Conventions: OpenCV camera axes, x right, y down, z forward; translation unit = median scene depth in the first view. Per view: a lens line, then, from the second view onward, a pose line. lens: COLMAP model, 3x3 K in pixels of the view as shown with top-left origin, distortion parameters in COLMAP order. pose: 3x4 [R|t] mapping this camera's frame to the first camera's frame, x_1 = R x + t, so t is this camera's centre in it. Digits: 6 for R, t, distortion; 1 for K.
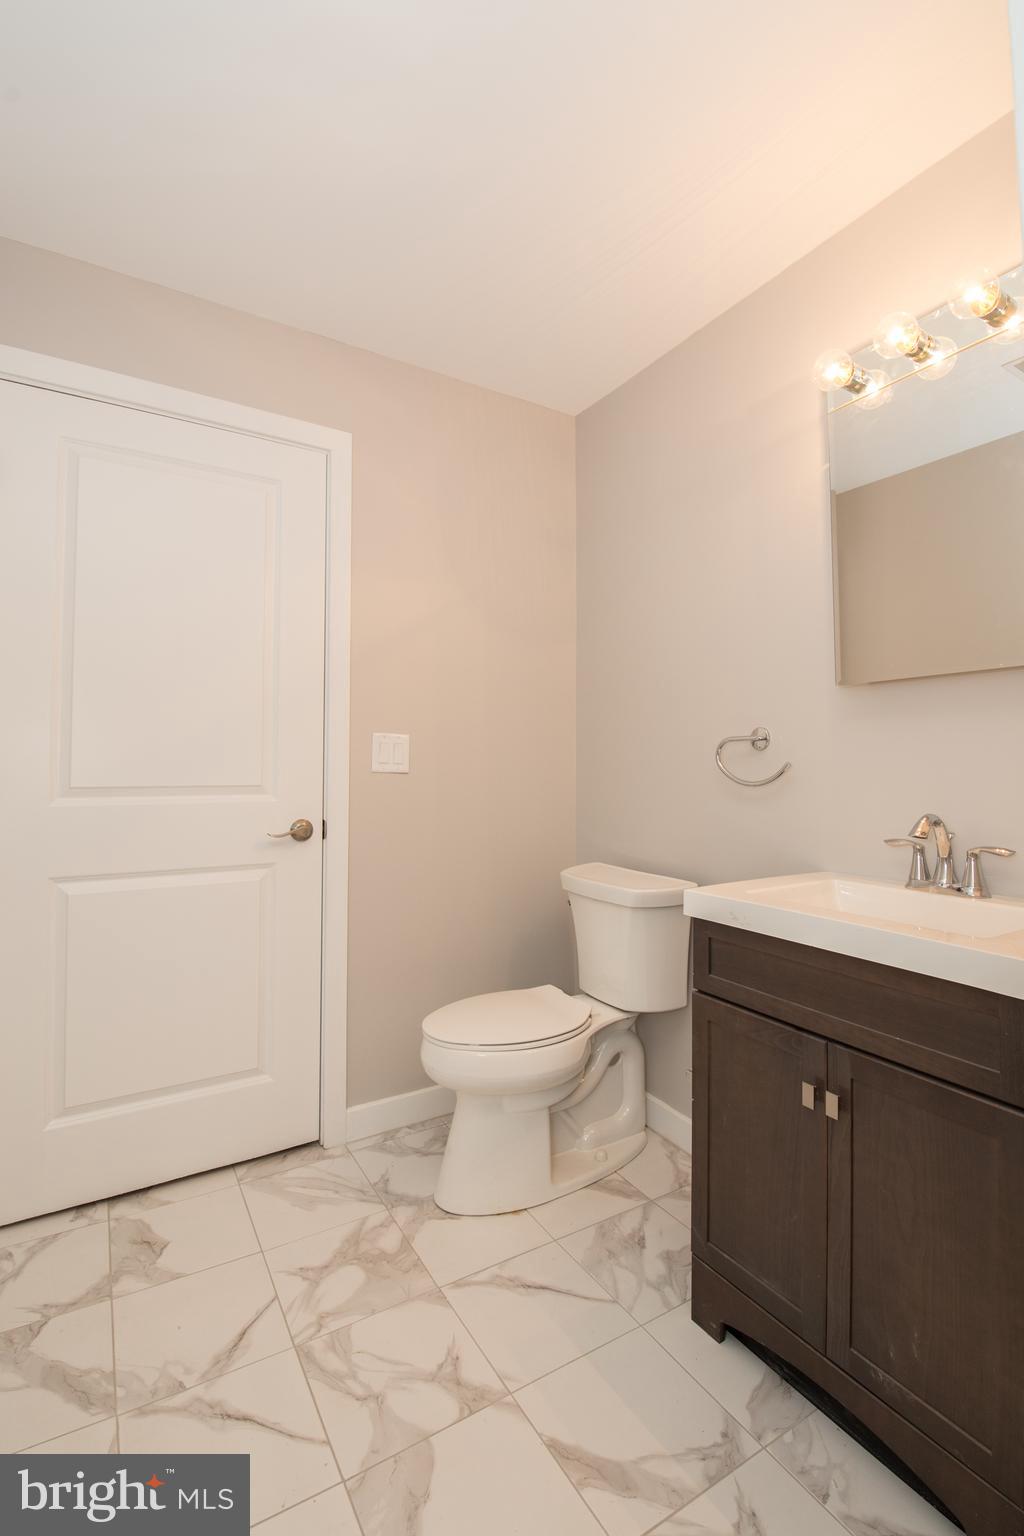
lens RADIAL K [[685.9, 0, 483.5], [0, 685.9, 754.9], [0, 0, 1]] dist [-0.000547, -0.012685]
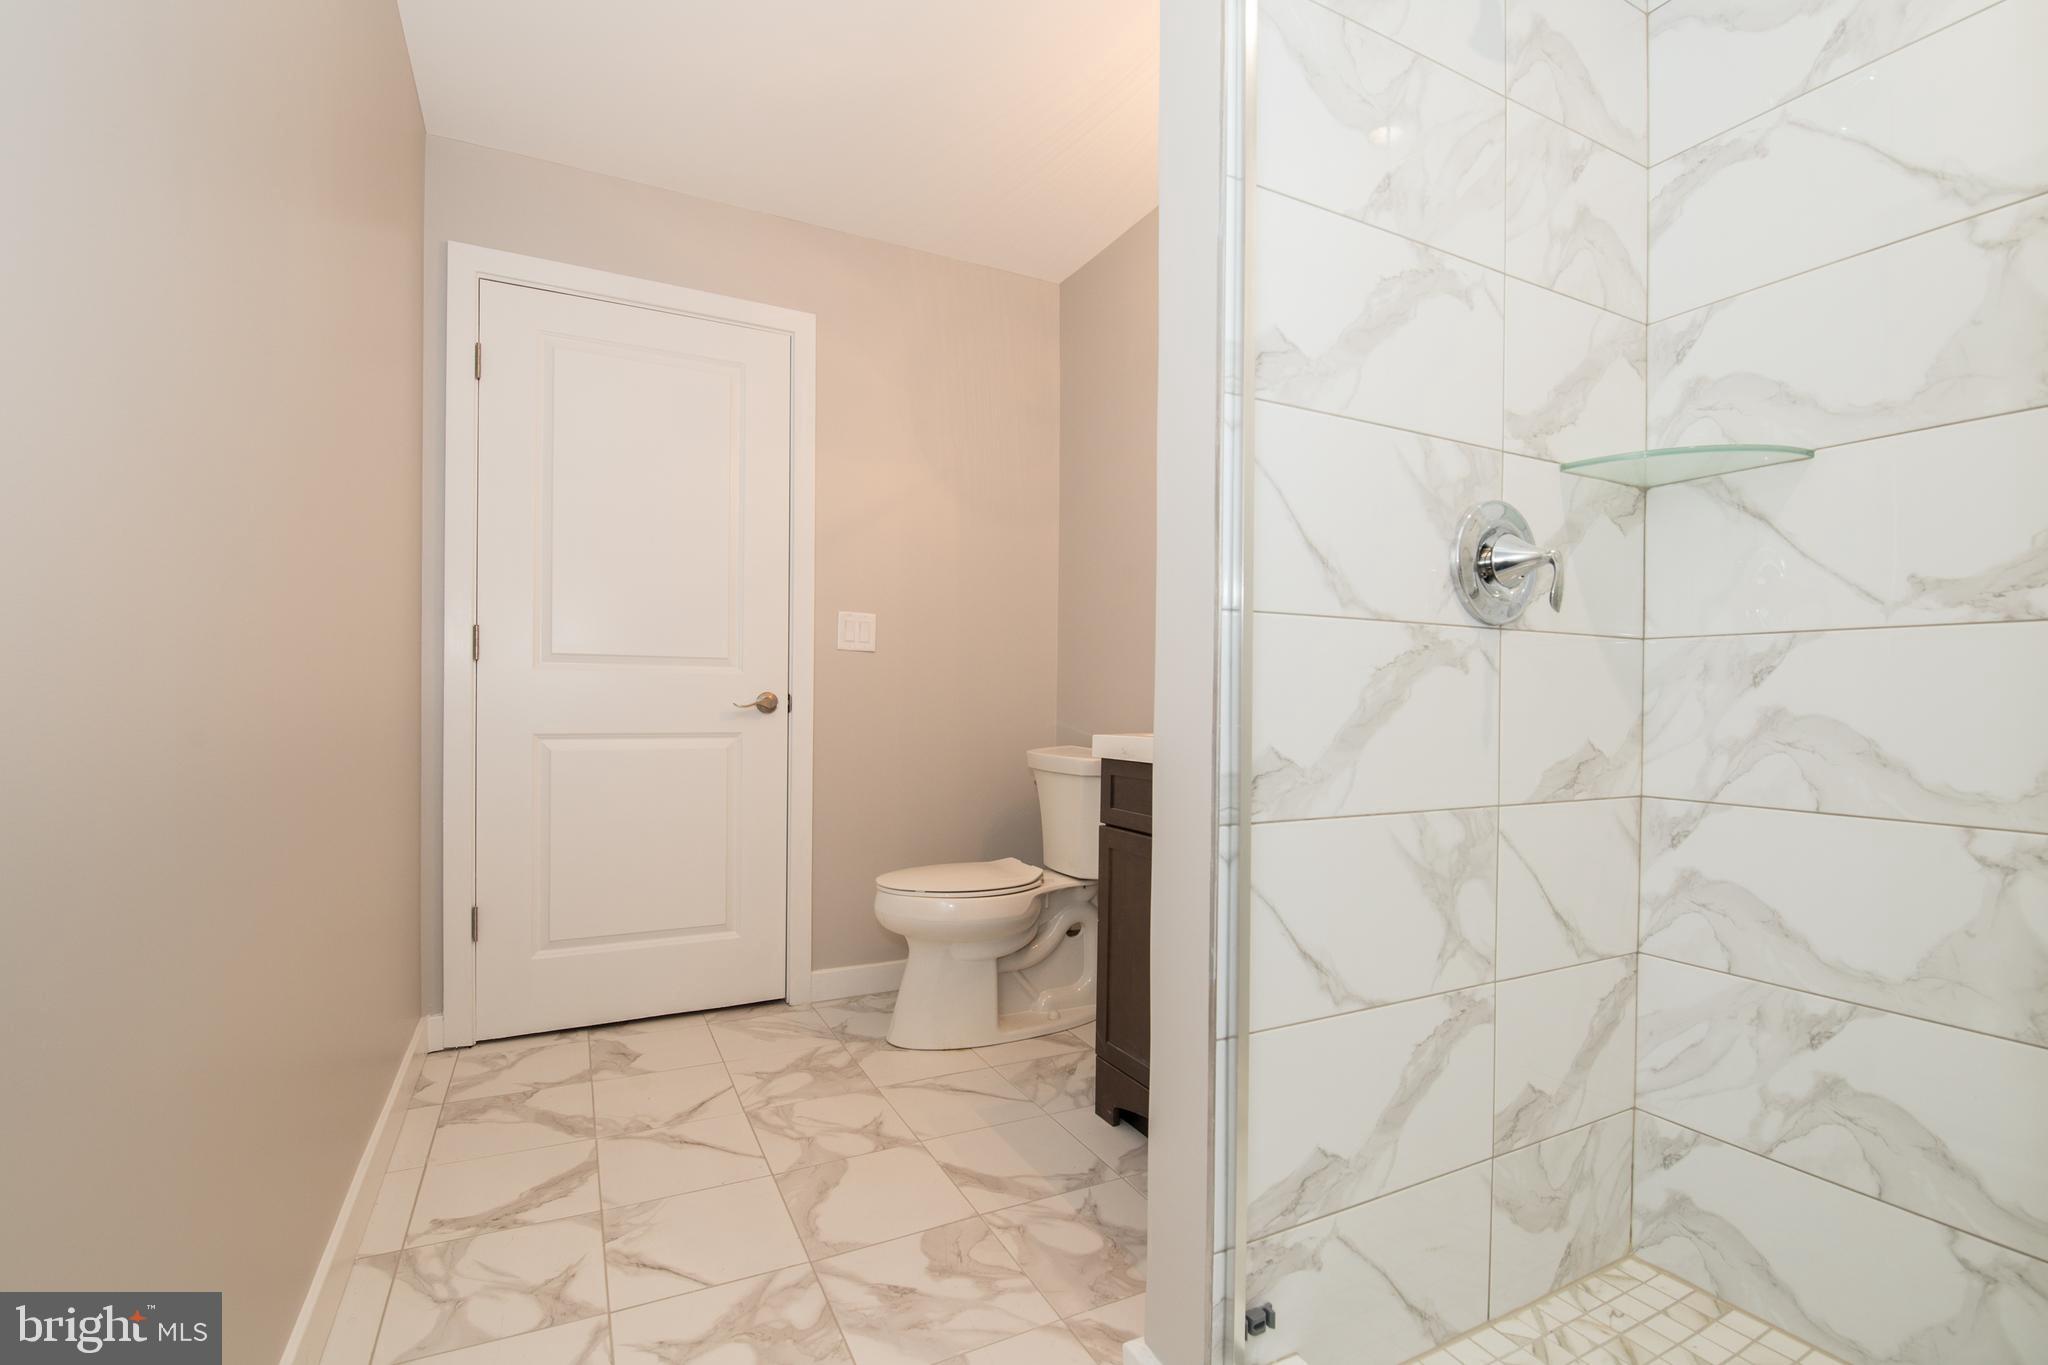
lens RADIAL K [[914.5, 0, 1025.1], [0, 914.5, 705.0], [0, 0, 1]] dist [-0.000547, -0.012685]
pose [[0.999088, -0.002955, -0.042599, 0.219687], [0.003623, 0.999872, 0.015603, 0.110410], [0.042548, -0.015743, 0.998970, -0.436798]]
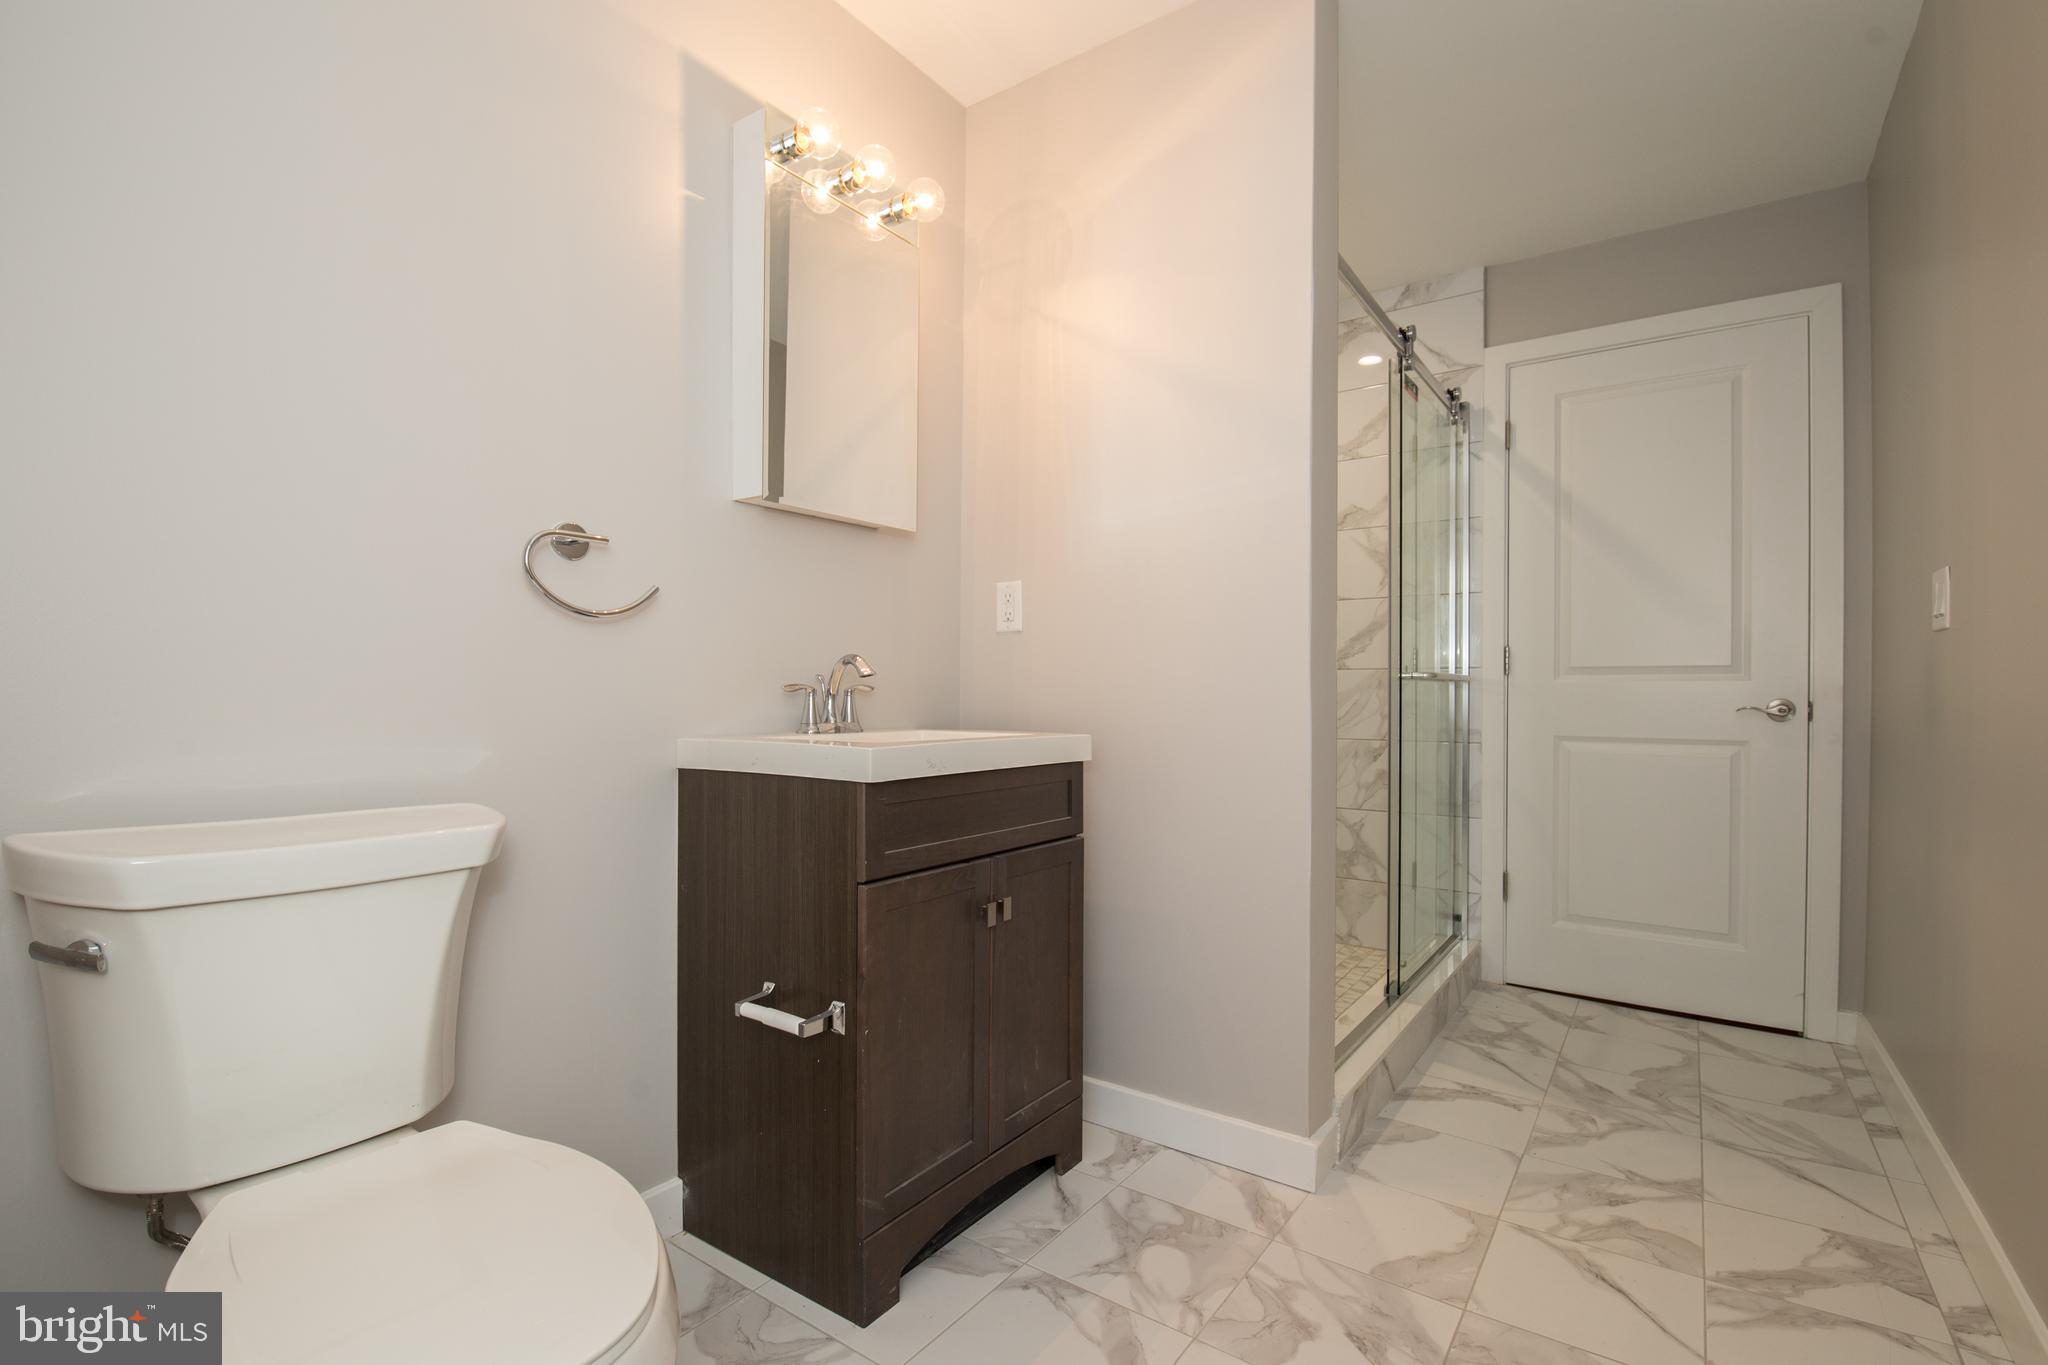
lens RADIAL K [[914.5, 0, 1025.1], [0, 914.5, 705.0], [0, 0, 1]] dist [-0.000547, -0.012685]
pose [[-0.417520, -0.018032, 0.908489, -0.569502], [-0.021528, 0.999719, 0.009949, 0.120330], [-0.908413, -0.015404, -0.417791, 1.101452]]
